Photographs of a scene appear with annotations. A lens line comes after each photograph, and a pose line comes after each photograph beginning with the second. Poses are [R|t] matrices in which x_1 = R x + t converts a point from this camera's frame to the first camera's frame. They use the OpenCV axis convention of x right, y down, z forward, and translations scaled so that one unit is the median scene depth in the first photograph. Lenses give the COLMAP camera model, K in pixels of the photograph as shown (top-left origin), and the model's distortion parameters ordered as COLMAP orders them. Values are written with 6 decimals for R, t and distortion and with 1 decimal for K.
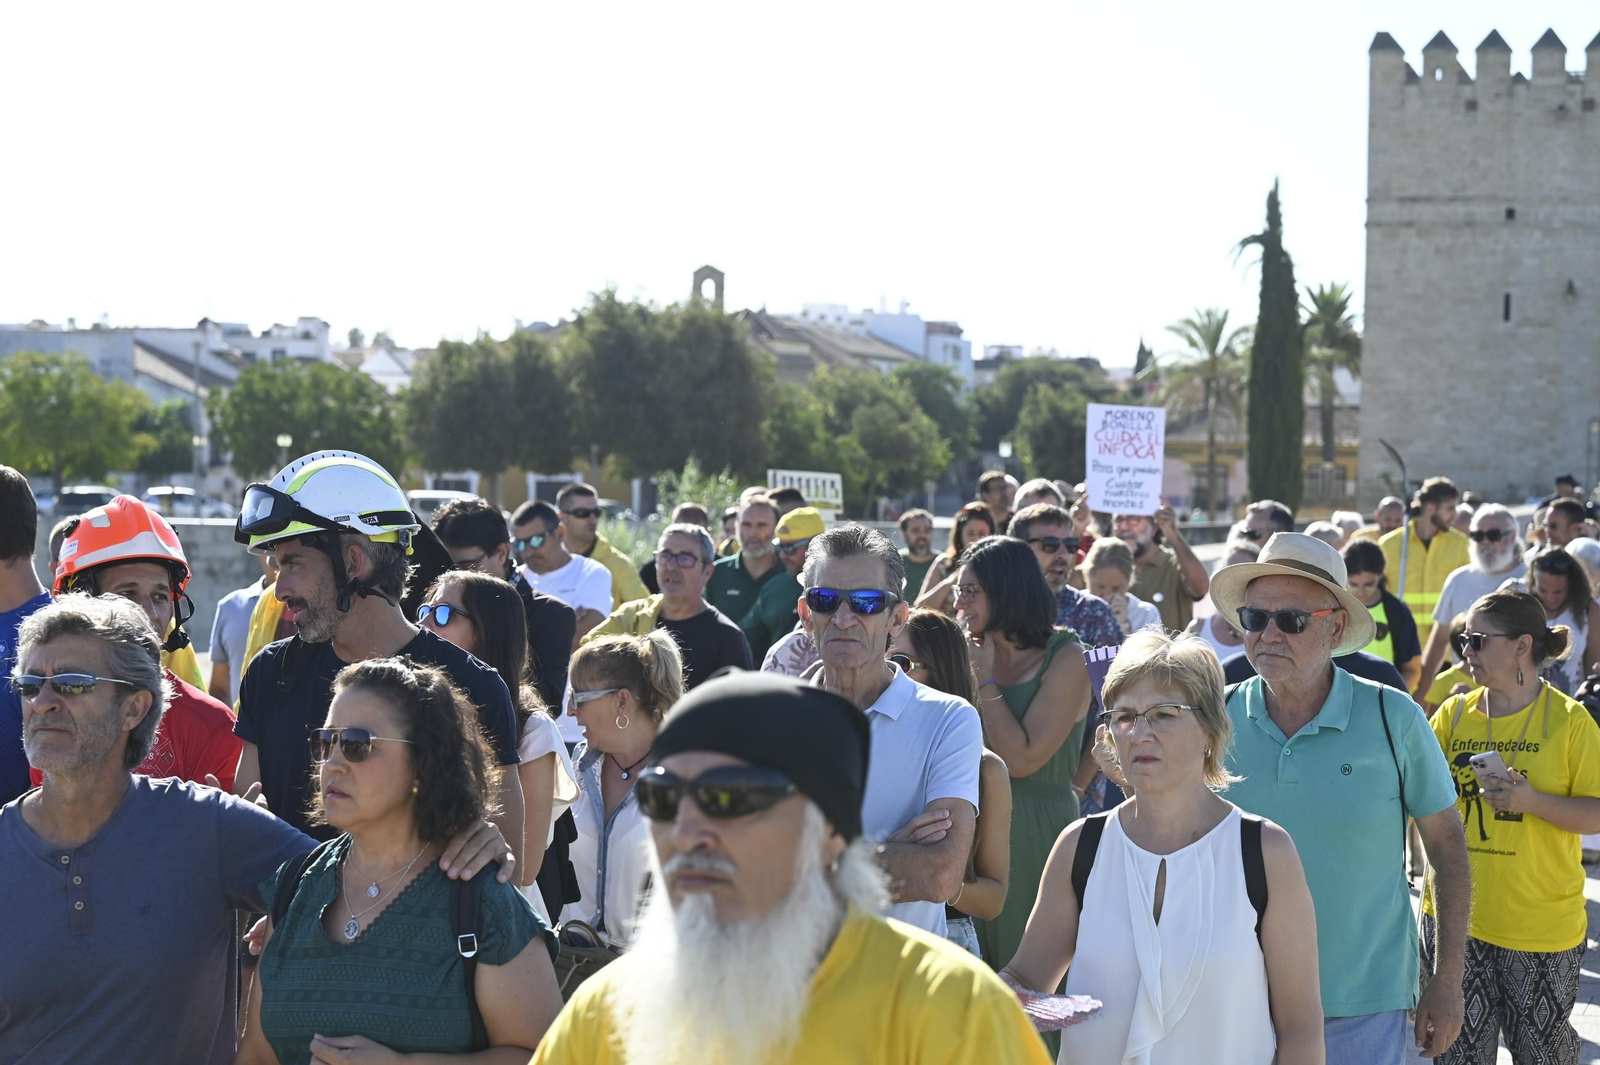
lens RADIAL K [[3183.9, 0, 790.2], [0, 3183.9, 541.3], [0, 0, 1]] dist [-0.011465, 0.000000]
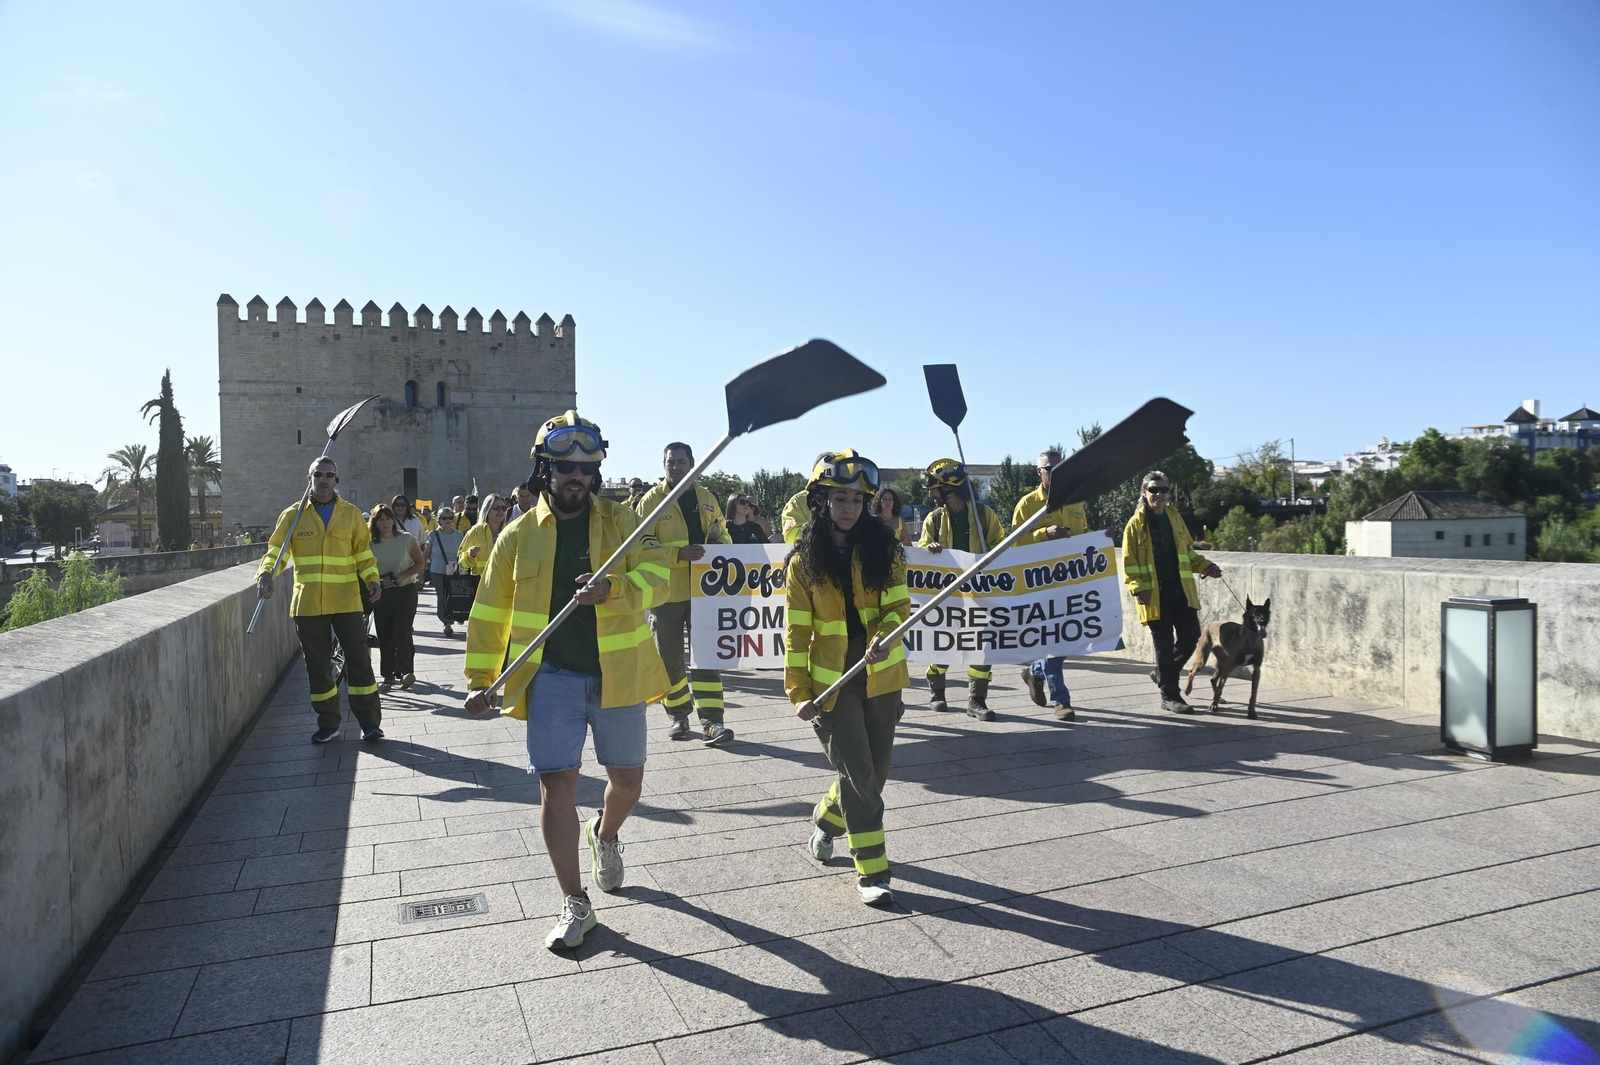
lens RADIAL K [[1153.1, 0, 755.8], [0, 1153.1, 500.6], [0, 0, 1]] dist [0.003068, -0.000948]
pose [[0.816392, -0.030572, 0.576688, 0.016914], [0.054165, 0.998249, -0.023758, -0.000624], [-0.574952, 0.050632, 0.816619, 0.101683]]
